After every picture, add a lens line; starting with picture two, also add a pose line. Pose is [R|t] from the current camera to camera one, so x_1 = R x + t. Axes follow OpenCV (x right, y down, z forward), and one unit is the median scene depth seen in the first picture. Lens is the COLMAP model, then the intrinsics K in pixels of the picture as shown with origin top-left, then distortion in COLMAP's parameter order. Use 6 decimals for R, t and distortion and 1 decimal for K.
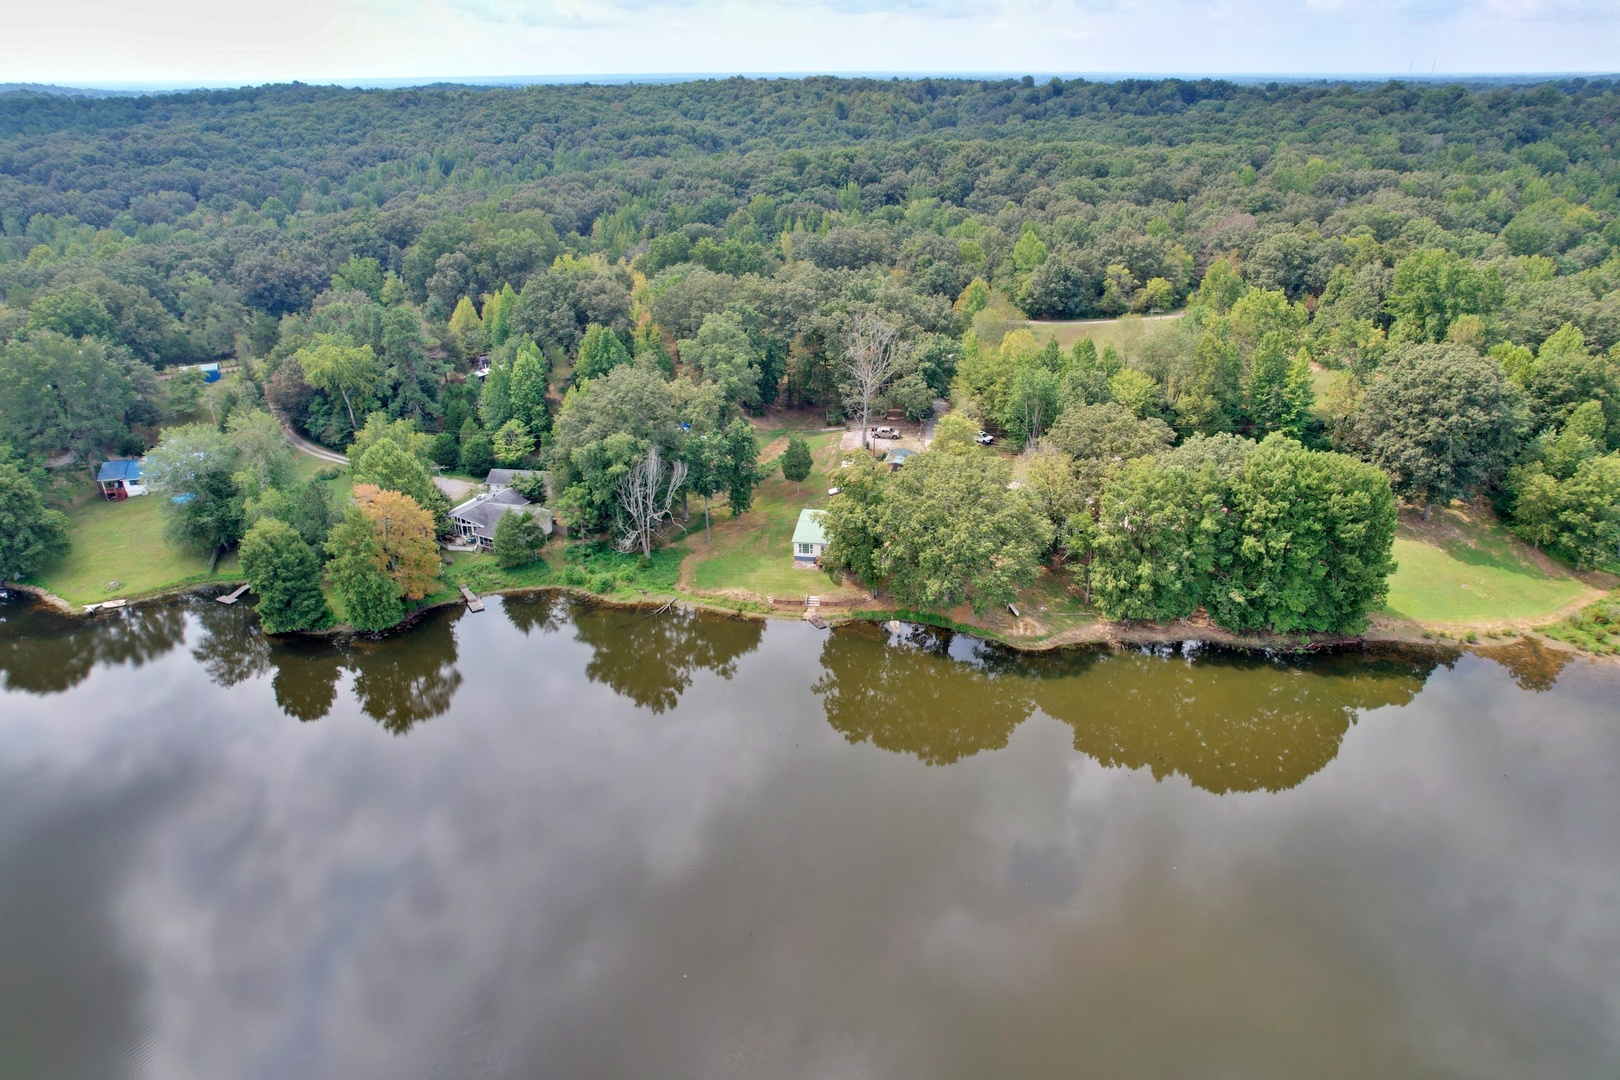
lens RADIAL K [[1026.0, 0, 819.4], [0, 1026.0, 545.4], [0, 0, 1]] dist [-0.065588, 0.054219]
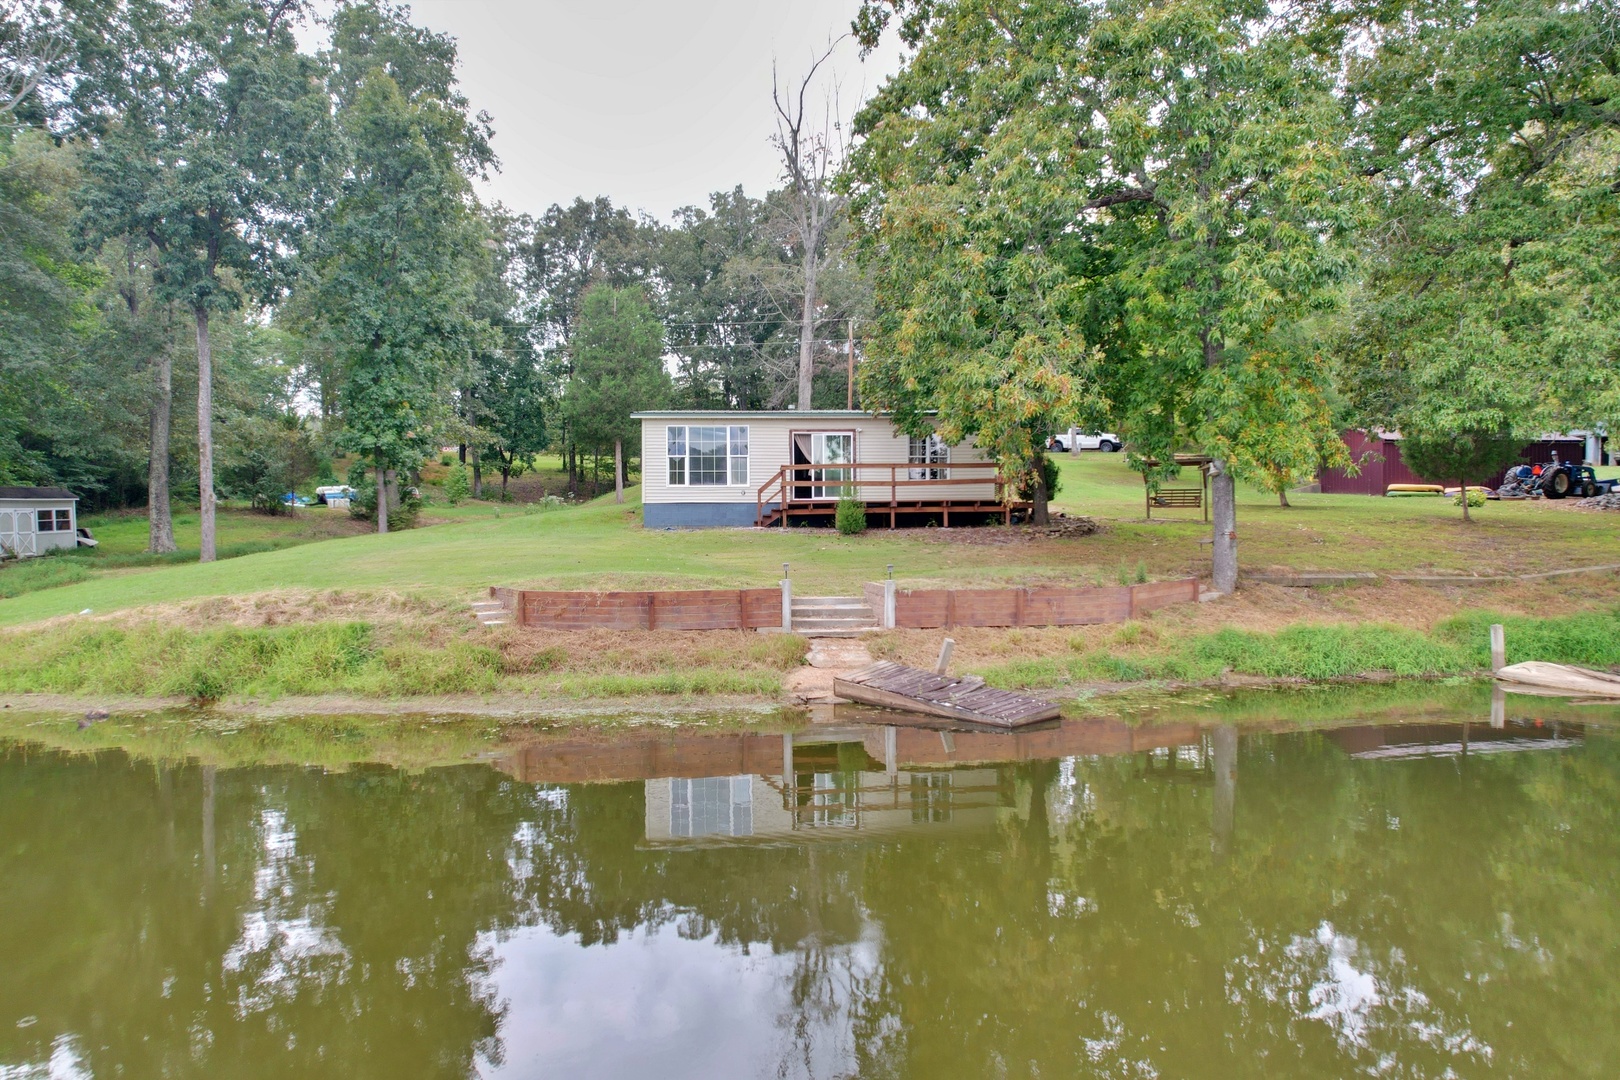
lens RADIAL K [[1026.0, 0, 818.5], [0, 1026.0, 542.9], [0, 0, 1]] dist [-0.065588, 0.054219]
pose [[0.974907, -0.006392, 0.222521, -0.034757], [0.099451, 0.906798, -0.409667, 0.094461], [-0.199163, 0.421517, 0.884679, 0.838580]]
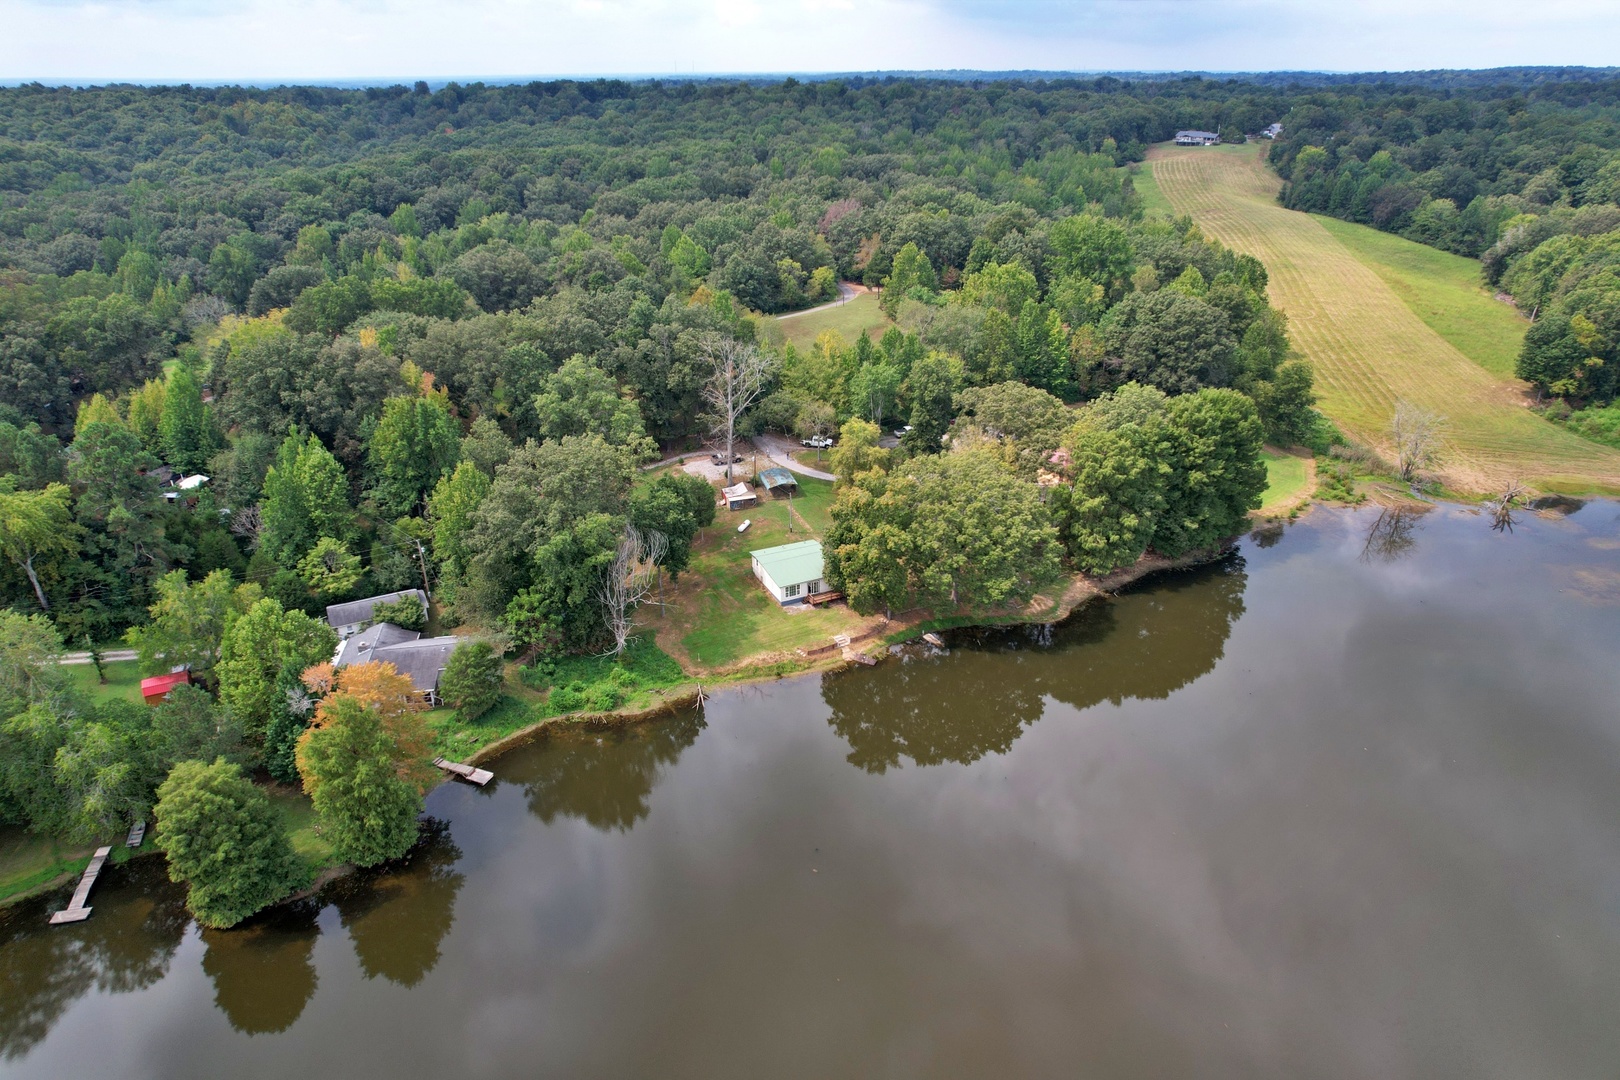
lens RADIAL K [[1026.0, 0, 815.9], [0, 1026.0, 542.8], [0, 0, 1]] dist [-0.065588, 0.054219]
pose [[0.817780, -0.243770, 0.521356, -0.464276], [0.246074, 0.966991, 0.066152, -0.094181], [-0.520273, 0.074194, 0.850771, 0.202671]]
